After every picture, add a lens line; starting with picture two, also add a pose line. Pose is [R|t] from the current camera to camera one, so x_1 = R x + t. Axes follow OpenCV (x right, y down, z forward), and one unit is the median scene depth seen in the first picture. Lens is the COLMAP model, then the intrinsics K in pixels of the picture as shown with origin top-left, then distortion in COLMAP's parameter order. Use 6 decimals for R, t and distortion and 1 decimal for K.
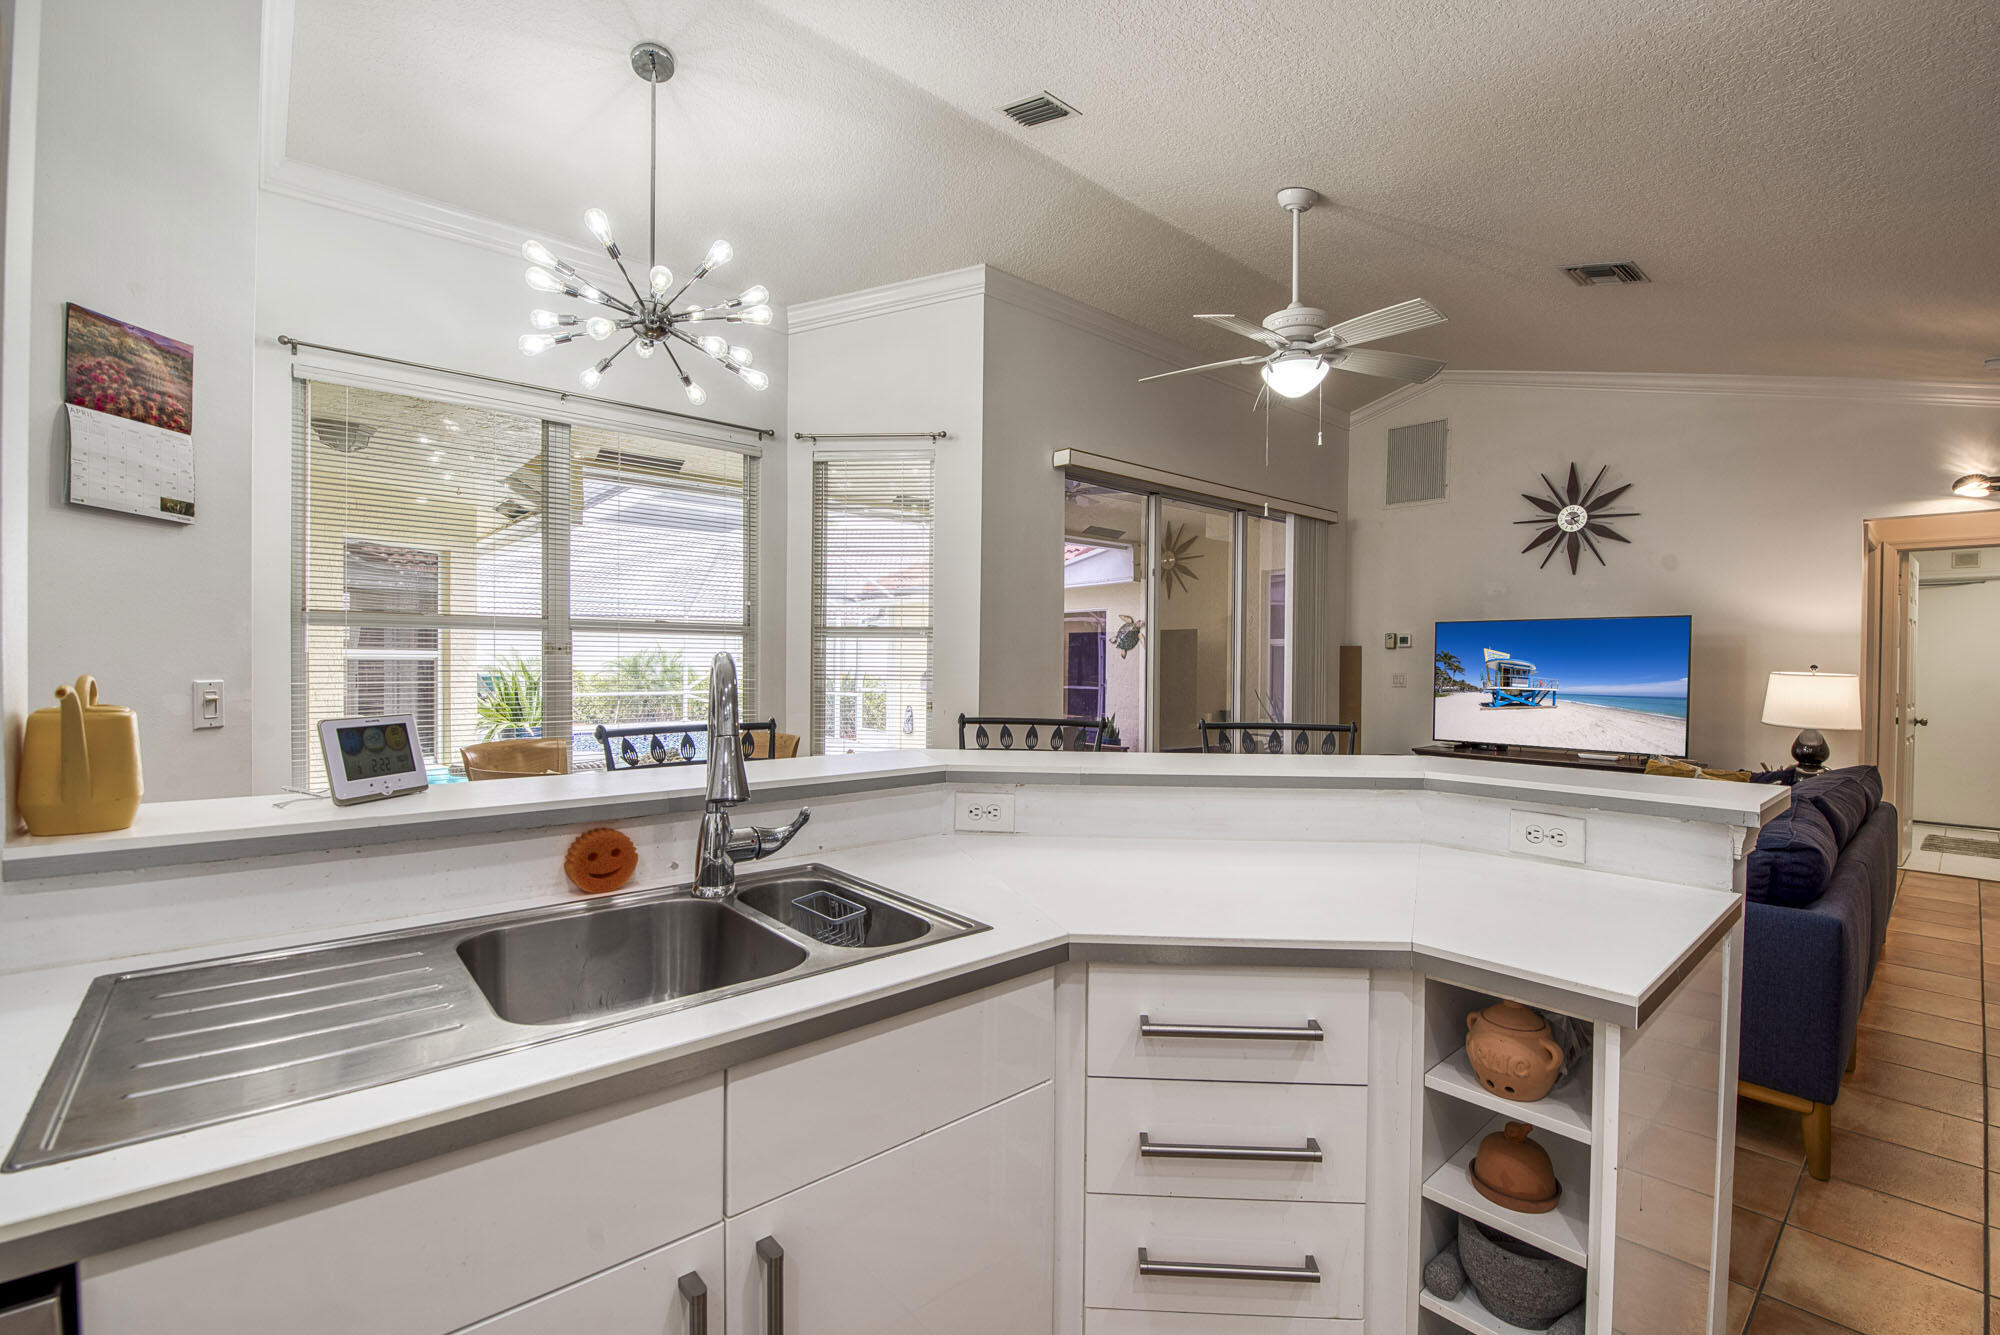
lens RADIAL K [[860.0, 0, 1023.4], [0, 860.0, 675.1], [0, 0, 1]] dist [-0.010682, -0.005753]
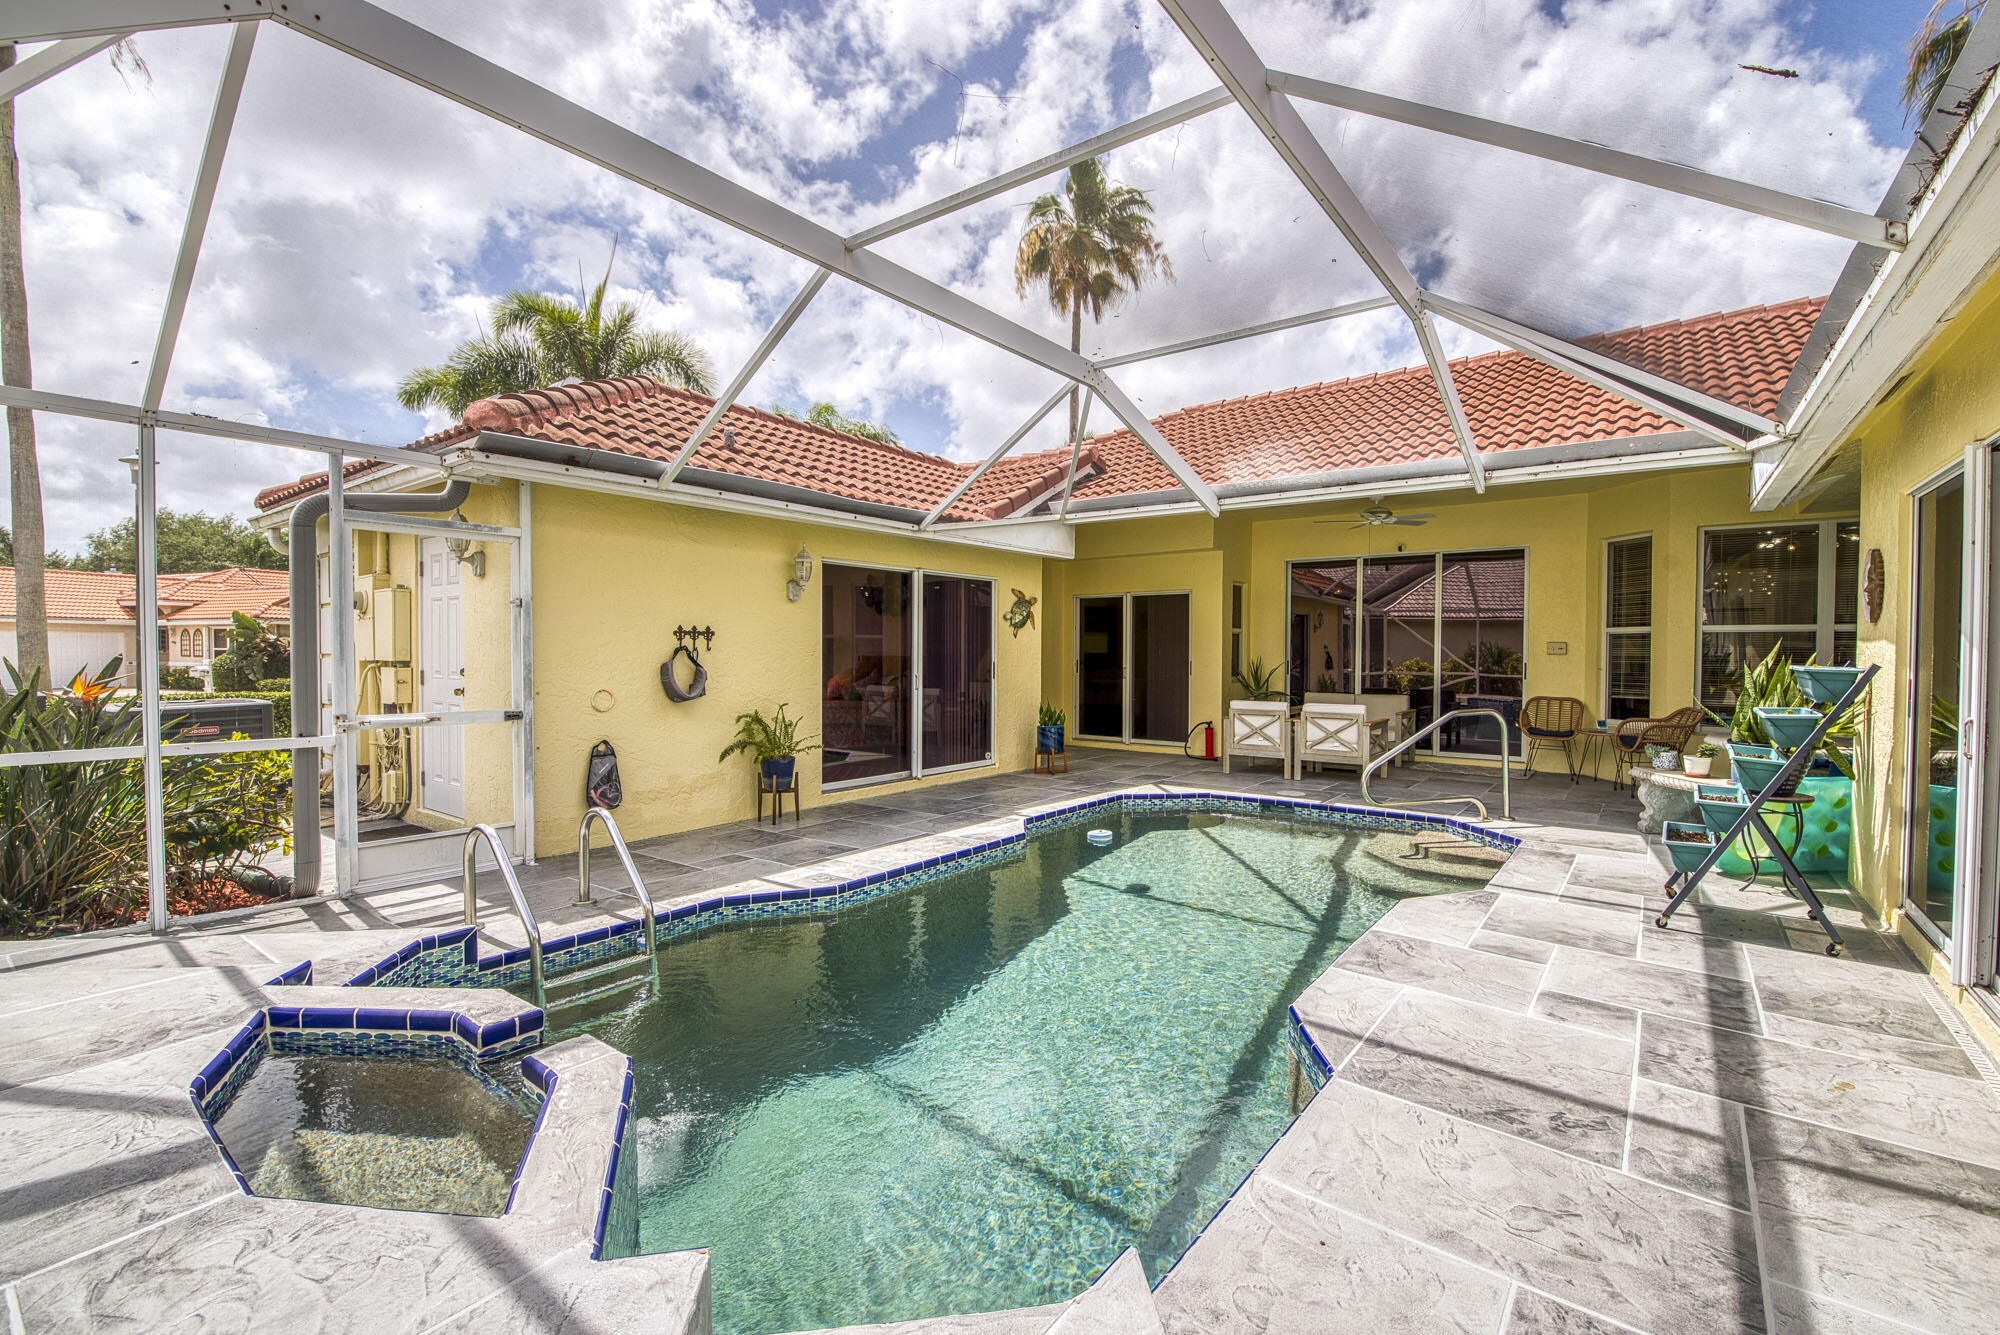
lens RADIAL K [[860.0, 0, 1031.6], [0, 860.0, 666.1], [0, 0, 1]] dist [-0.010682, -0.005753]
pose [[-0.205500, -0.023569, 0.978373, -1.748737], [0.010060, 0.999606, 0.026193, -0.028783], [-0.978605, 0.015225, -0.205182, 2.657498]]
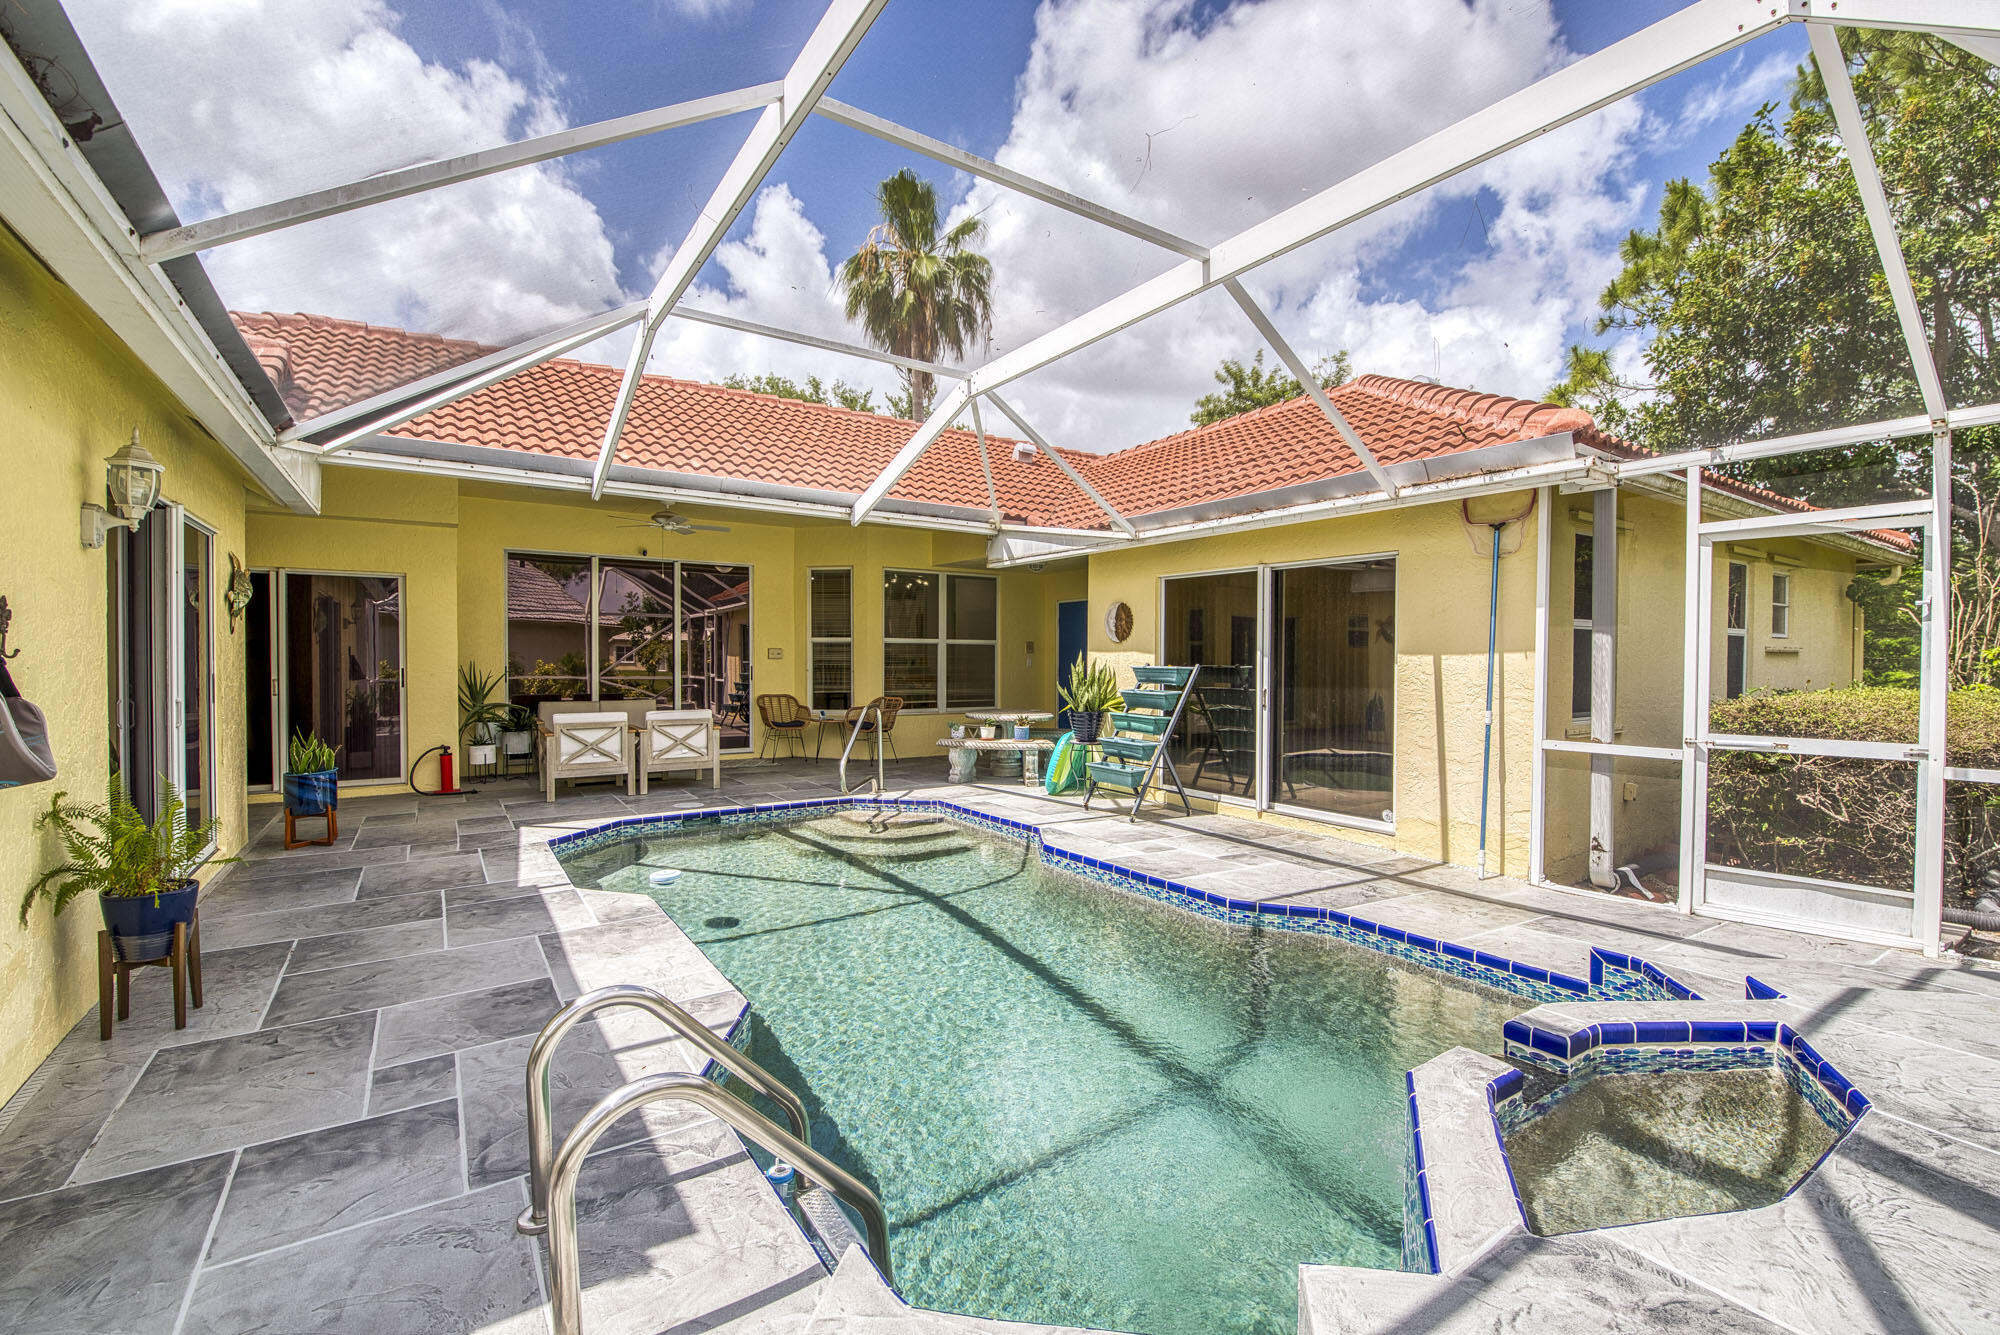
lens RADIAL K [[860.0, 0, 1015.0], [0, 860.0, 665.7], [0, 0, 1]] dist [-0.010682, -0.005753]
pose [[-0.991984, -0.010947, 0.125886, -1.005761], [-0.007870, 0.999658, 0.024920, -0.036754], [-0.126116, 0.023729, -0.991732, 3.344748]]
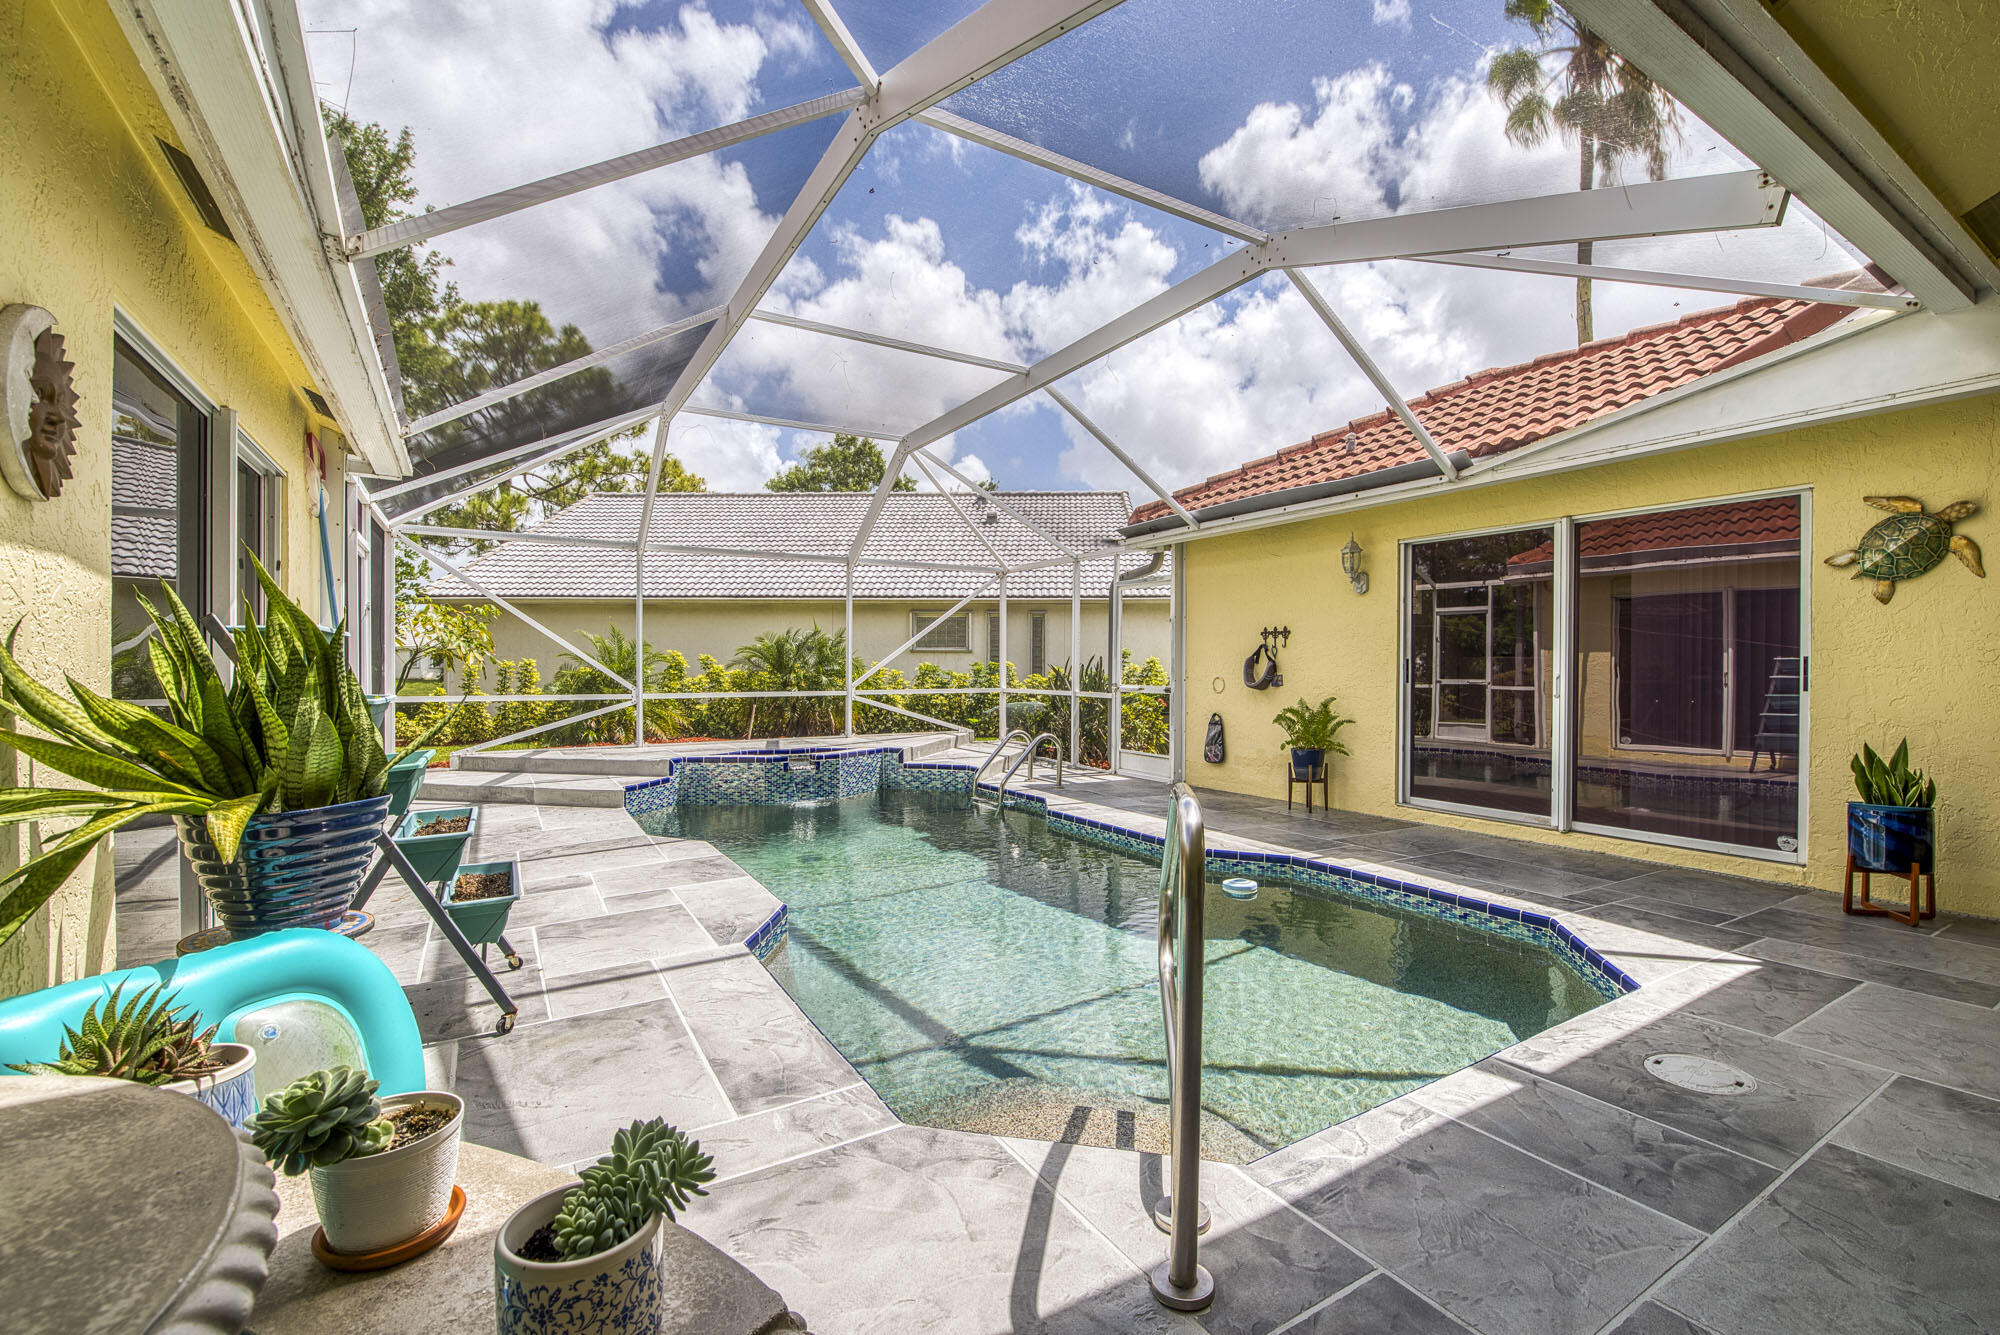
lens RADIAL K [[860.0, 0, 1018.4], [0, 860.0, 668.2], [0, 0, 1]] dist [-0.010682, -0.005753]
pose [[0.984957, -0.004639, -0.172737, -0.497841], [0.002212, 0.999896, -0.014242, 0.037489], [0.172786, 0.013646, 0.984865, 1.220347]]
